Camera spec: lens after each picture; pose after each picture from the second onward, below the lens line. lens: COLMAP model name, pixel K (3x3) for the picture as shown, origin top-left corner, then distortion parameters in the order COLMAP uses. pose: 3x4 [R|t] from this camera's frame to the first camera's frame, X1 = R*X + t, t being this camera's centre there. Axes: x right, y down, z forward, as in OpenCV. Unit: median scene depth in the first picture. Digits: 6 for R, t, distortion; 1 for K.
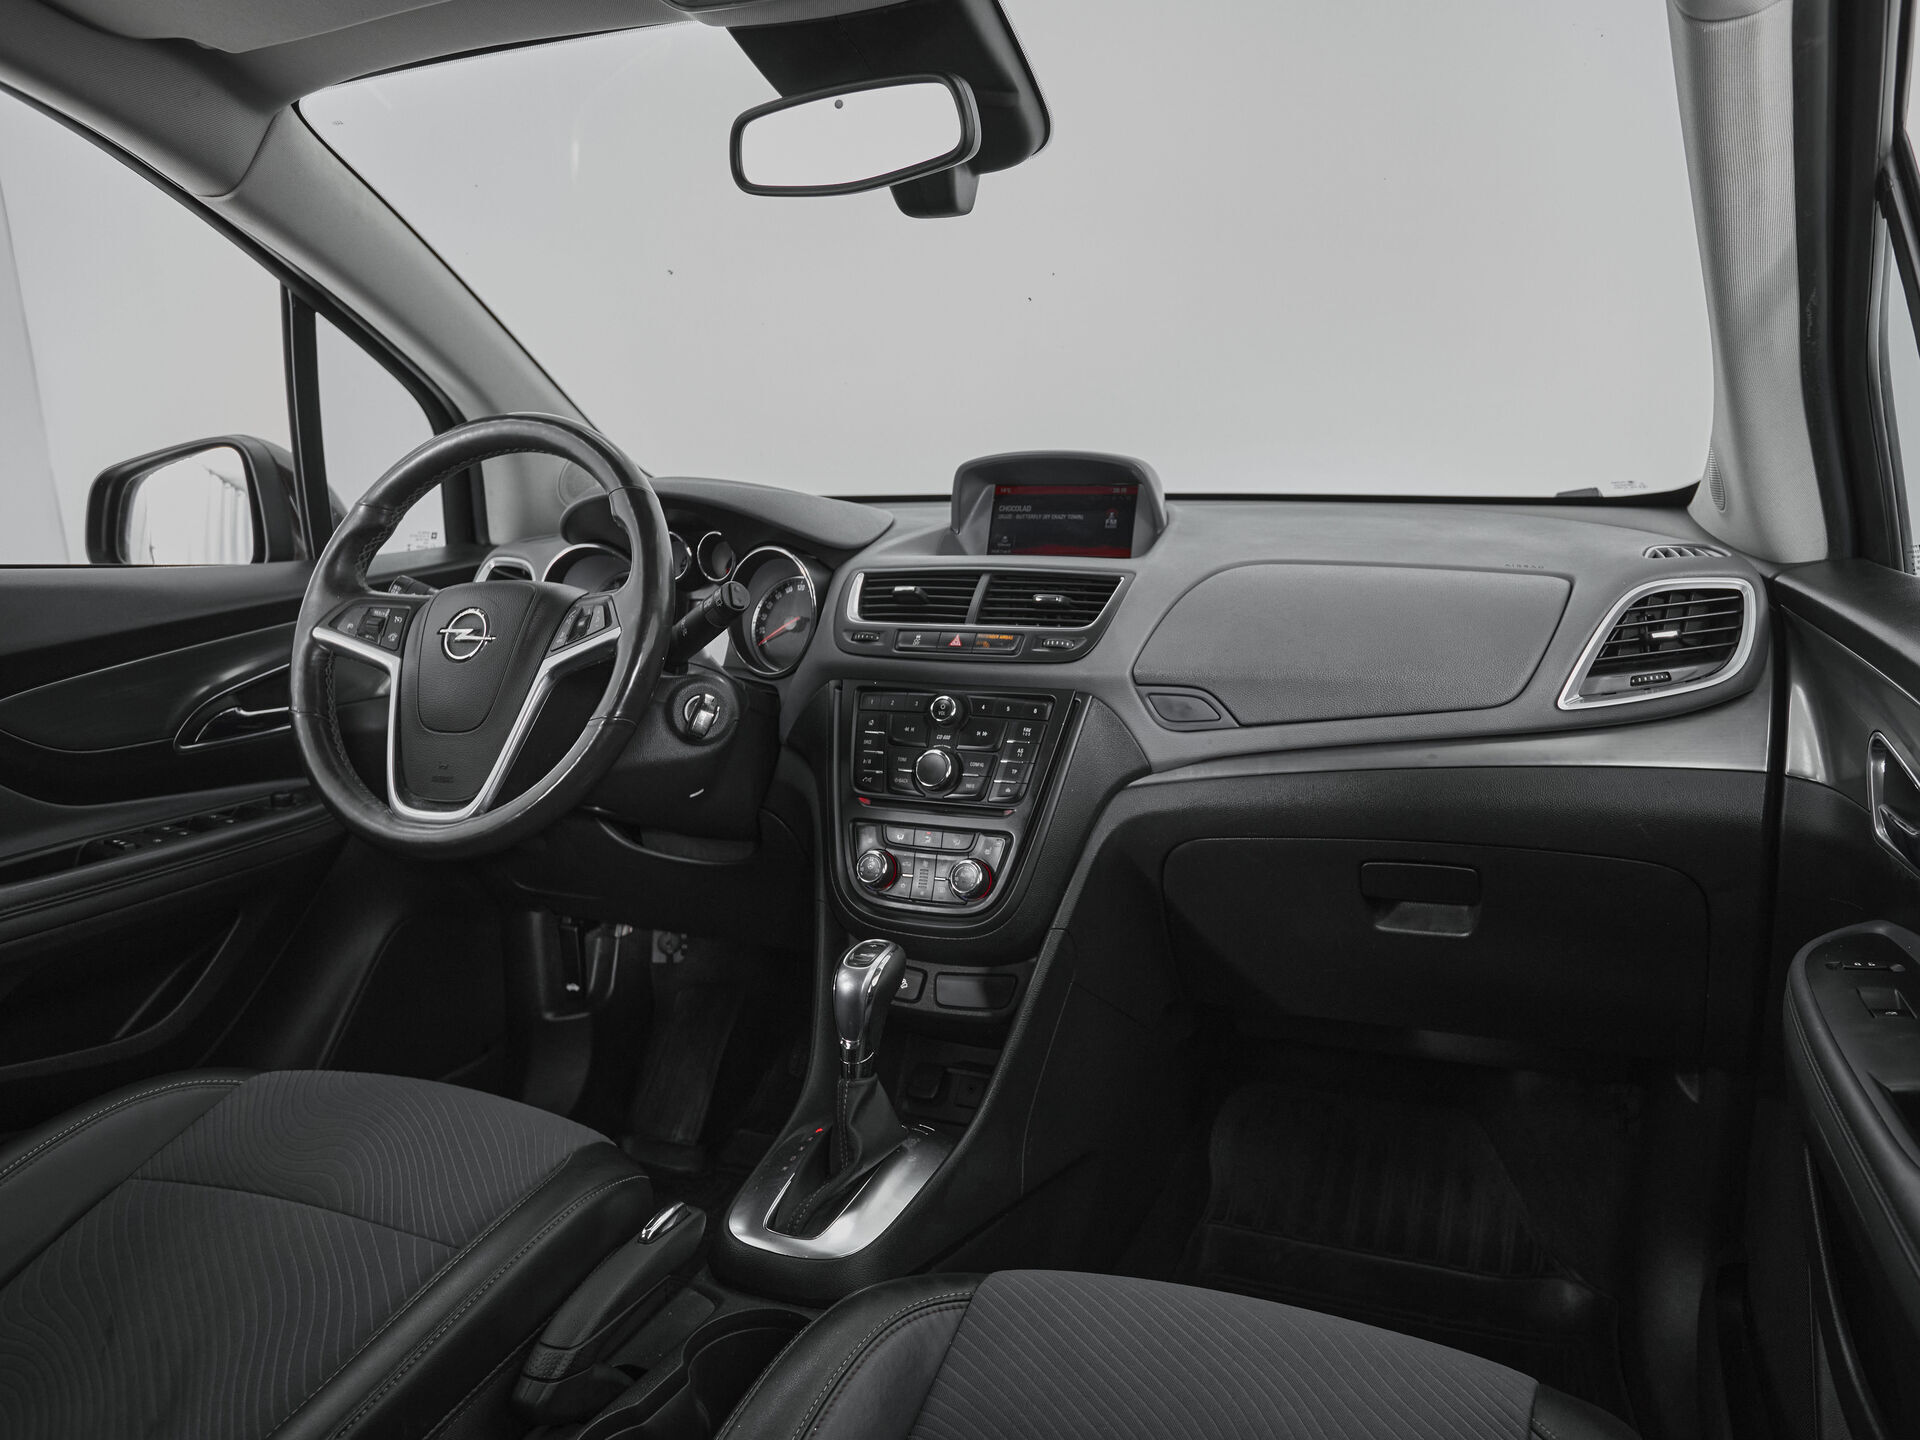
lens RADIAL K [[1350.2, 0, 1046.5], [0, 1350.2, 709.7], [0, 0, 1]] dist [-0.030856, 0.007815]
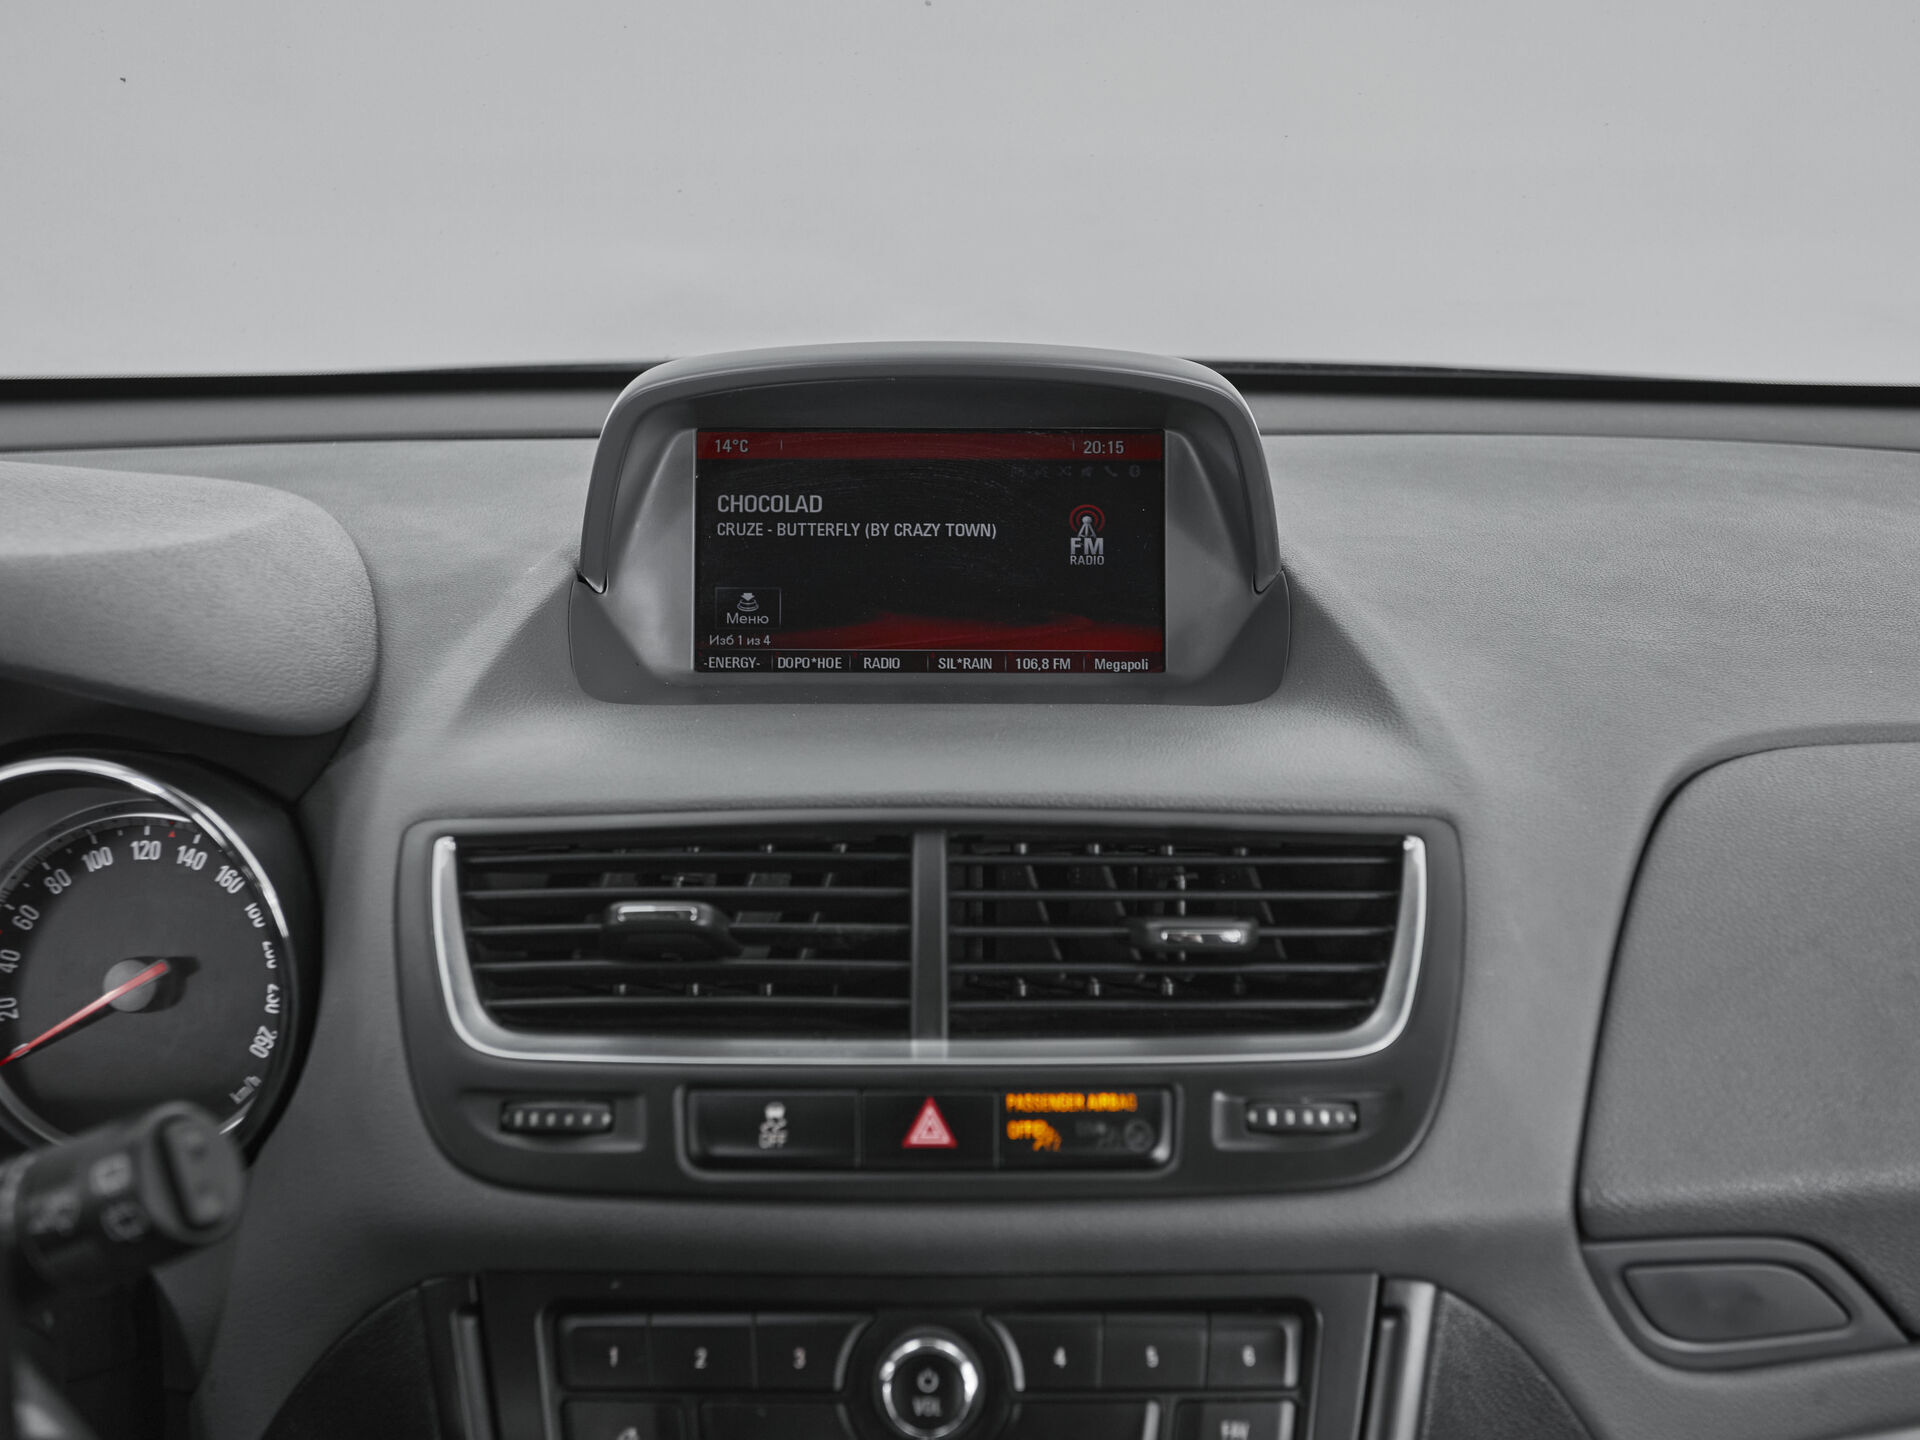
lens RADIAL K [[2402.8, 0, 933.6], [0, 2402.8, 698.4], [0, 0, 1]] dist [0.023635, 0.000000]
pose [[0.930438, -0.081520, 0.357266, -0.232886], [0.051515, 0.994358, 0.092727, -0.182067], [-0.362809, -0.067873, 0.929388, 0.526304]]
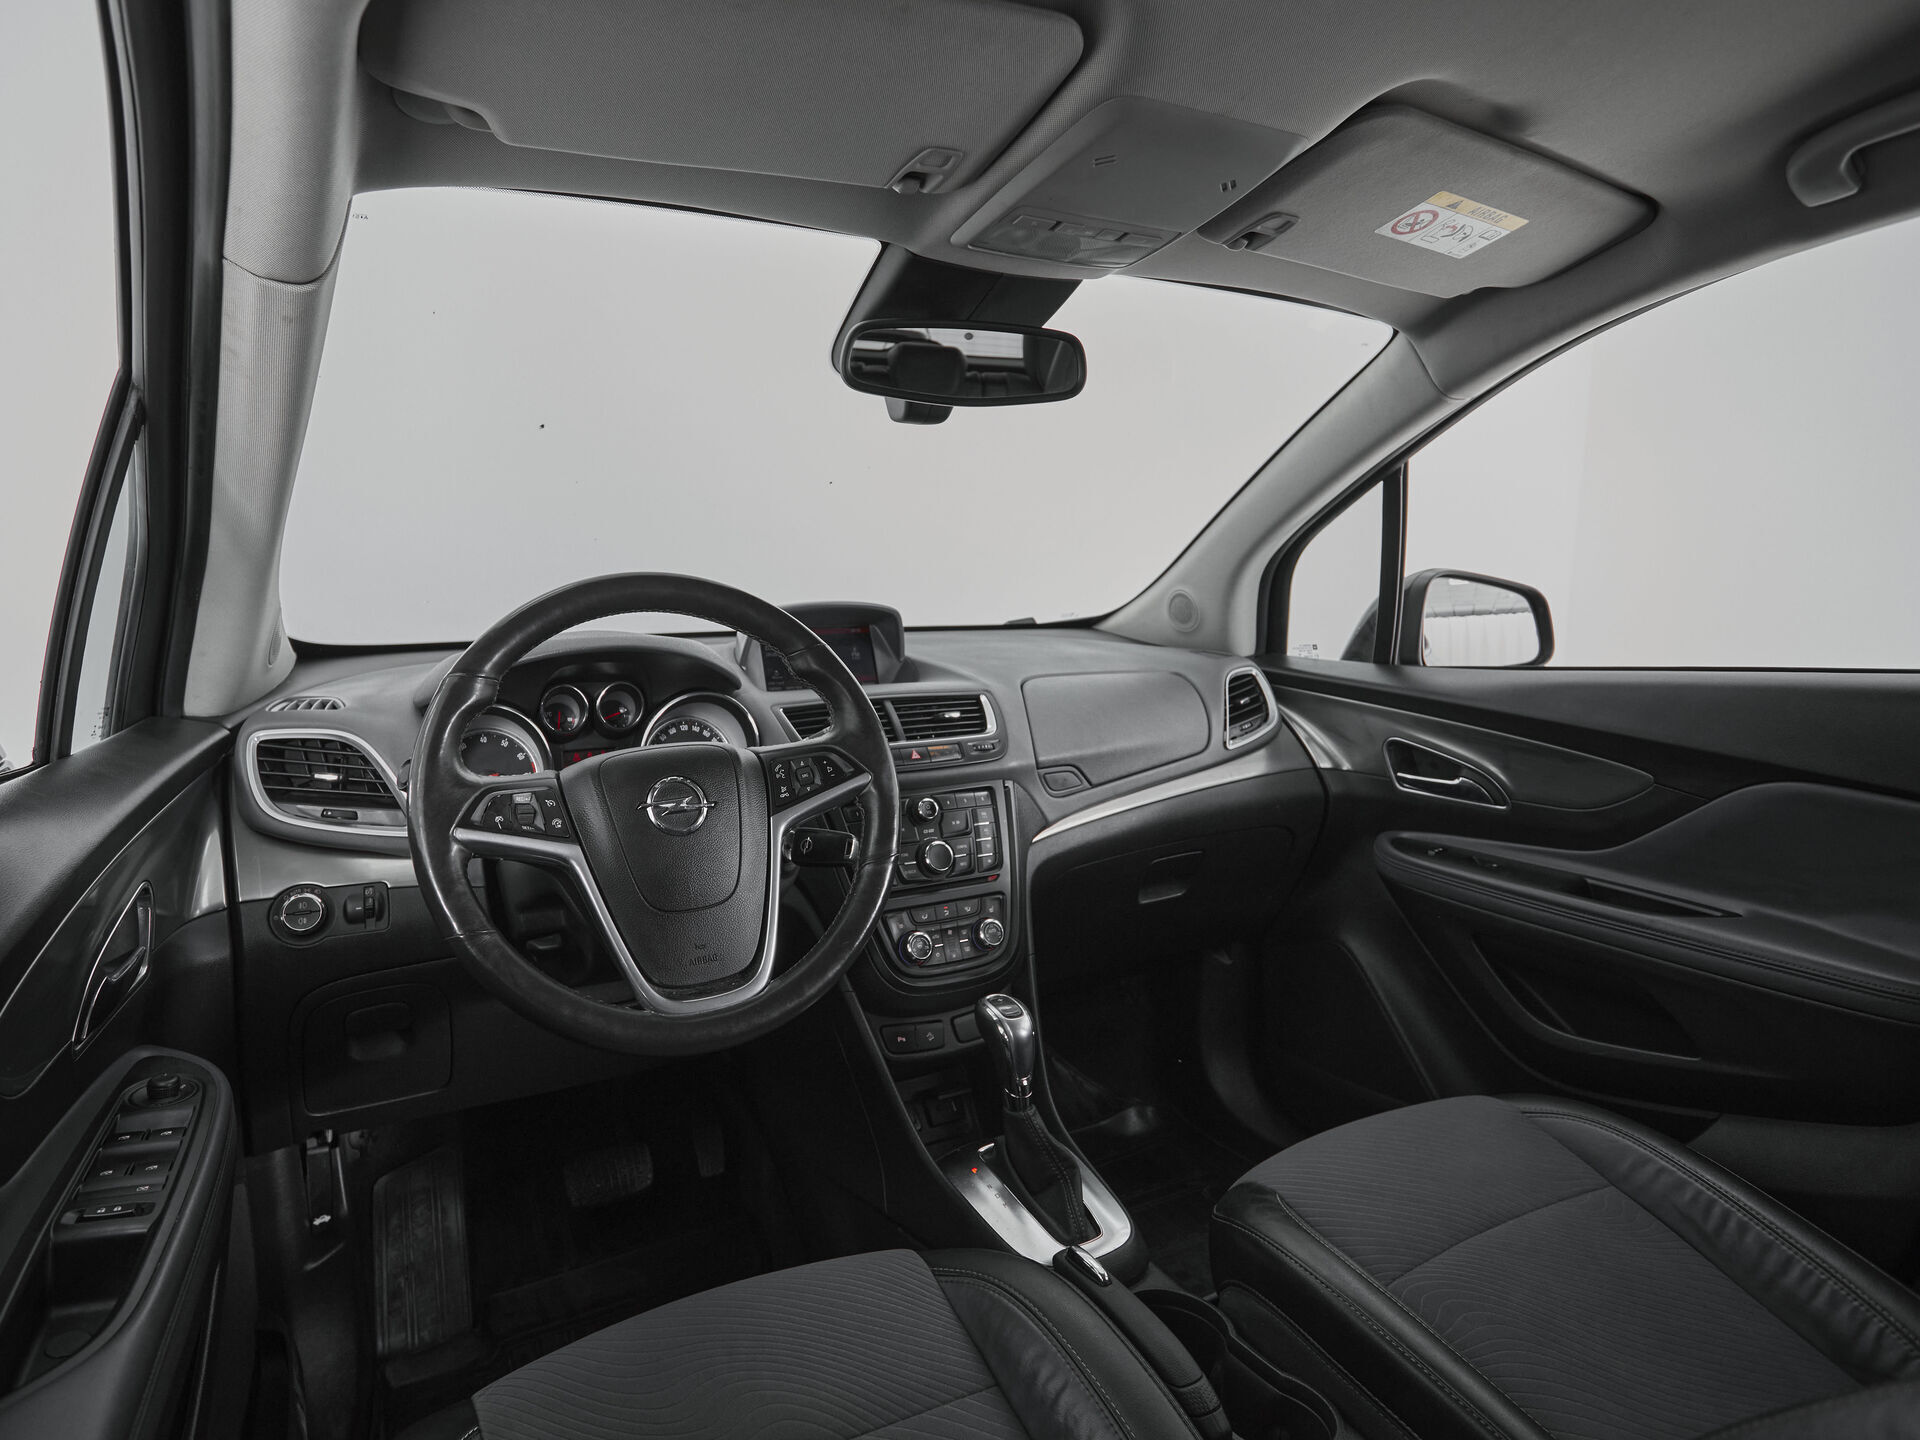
lens RADIAL K [[1069.9, 0, 886.4], [0, 1069.9, 708.8], [0, 0, 1]] dist [0.001735, 0.001777]
pose [[0.665579, -0.086252, 0.741327, -0.804903], [0.132398, 0.991190, -0.003547, -0.091327], [-0.734490, 0.100511, 0.671135, 0.335118]]
